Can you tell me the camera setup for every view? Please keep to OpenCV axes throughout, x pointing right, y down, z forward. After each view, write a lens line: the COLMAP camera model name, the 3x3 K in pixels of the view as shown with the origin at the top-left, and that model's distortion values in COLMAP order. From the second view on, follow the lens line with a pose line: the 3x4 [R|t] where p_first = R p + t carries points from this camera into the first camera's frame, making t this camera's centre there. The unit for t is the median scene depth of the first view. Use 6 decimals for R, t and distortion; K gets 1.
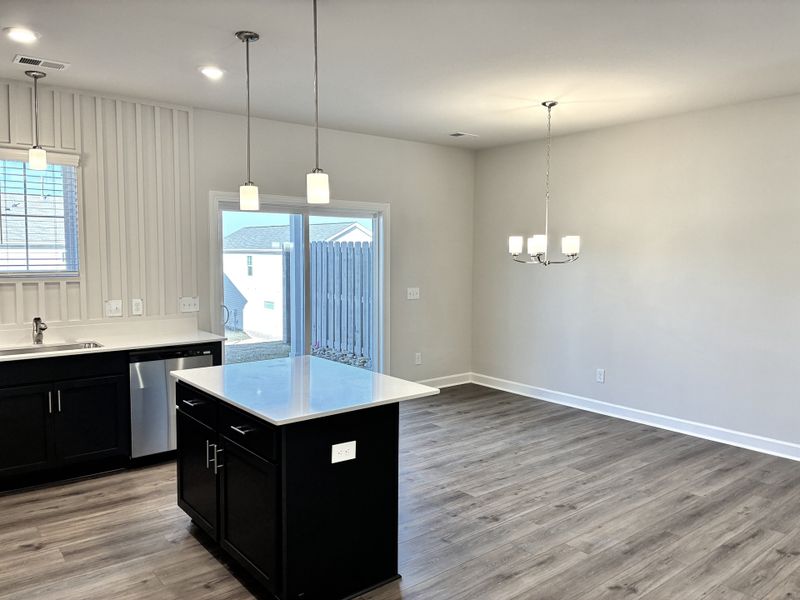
lens RADIAL K [[607.5, 0, 400.0], [0, 607.5, 300.0], [0, 0, 1]] dist [0.041220, -0.044475]
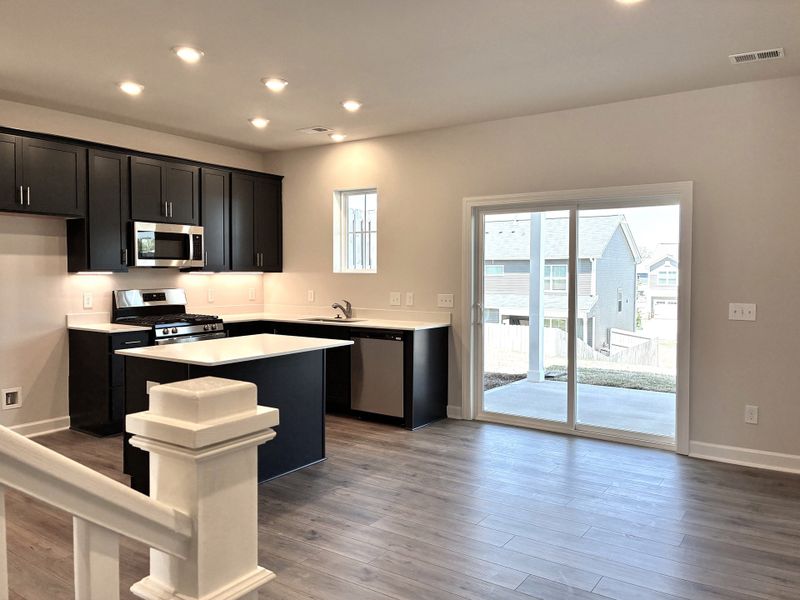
lens RADIAL K [[620.1, 0, 400.0], [0, 620.1, 300.0], [0, 0, 1]] dist [0.031790, -0.027075]
pose [[0.292762, 0.037418, -0.955453, 0.851792], [-0.082856, 0.996468, 0.013636, -0.002811], [0.952589, 0.075173, 0.294828, 0.686710]]
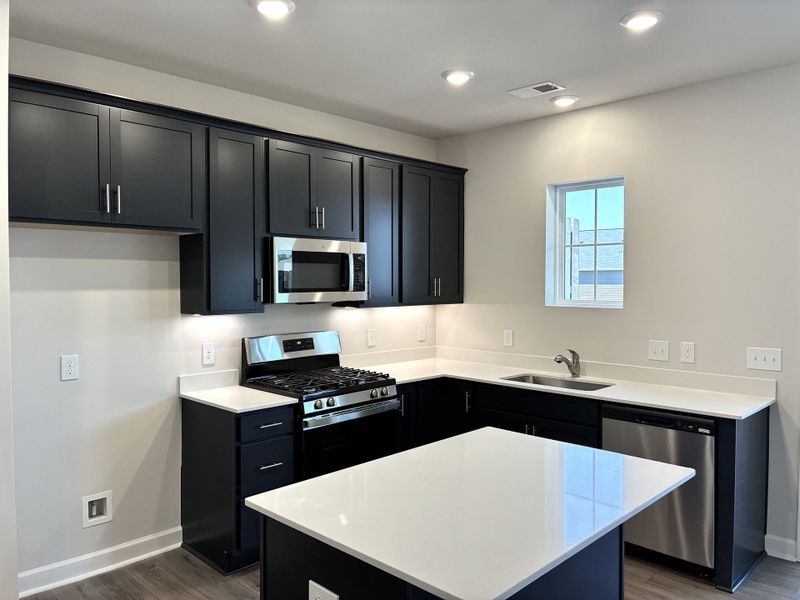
lens RADIAL K [[607.5, 0, 400.0], [0, 607.5, 300.0], [0, 0, 1]] dist [0.041220, -0.044475]
pose [[0.120194, 0.023639, -0.992469, 0.321330], [-0.081841, 0.996550, 0.013825, -0.039316], [0.989371, 0.079563, 0.121714, 0.610192]]
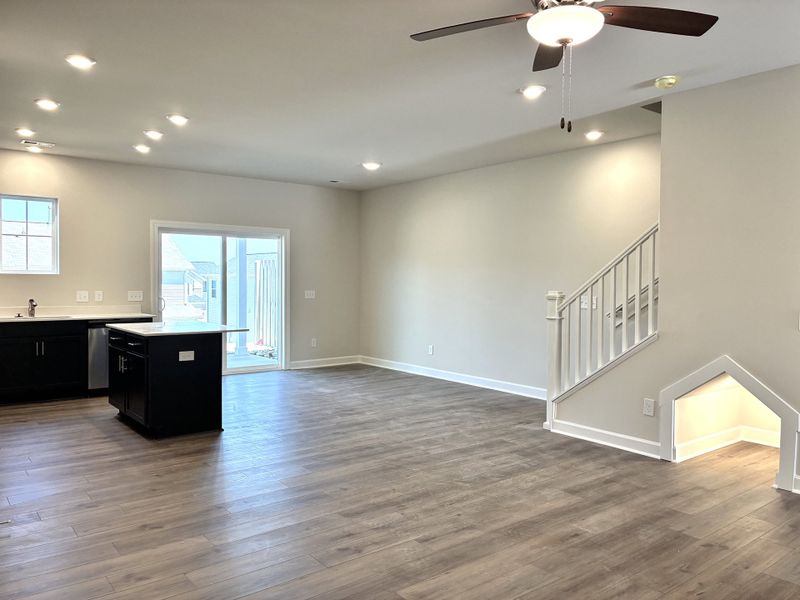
lens RADIAL K [[607.5, 0, 400.0], [0, 607.5, 300.0], [0, 0, 1]] dist [0.041220, -0.044475]
pose [[0.999942, 0.001270, -0.010716, 0.365410], [-0.001781, 0.998856, -0.047785, 0.102354], [0.010643, 0.047802, 0.998800, -0.553163]]
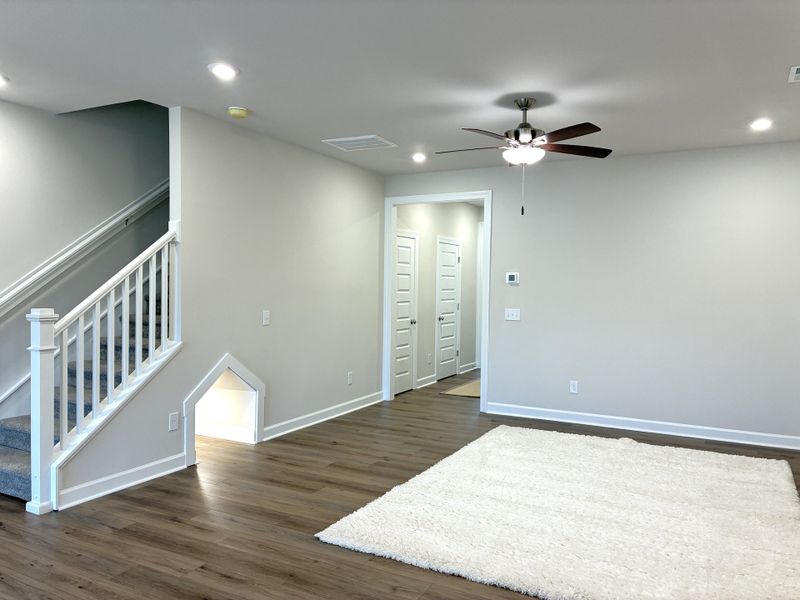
lens RADIAL K [[607.5, 0, 400.0], [0, 607.5, 300.0], [0, 0, 1]] dist [0.041220, -0.044475]
pose [[-0.396232, -0.032349, 0.917580, -1.419437], [0.067309, 0.995667, 0.064167, -0.185801], [-0.915680, 0.087187, -0.392338, 2.456353]]
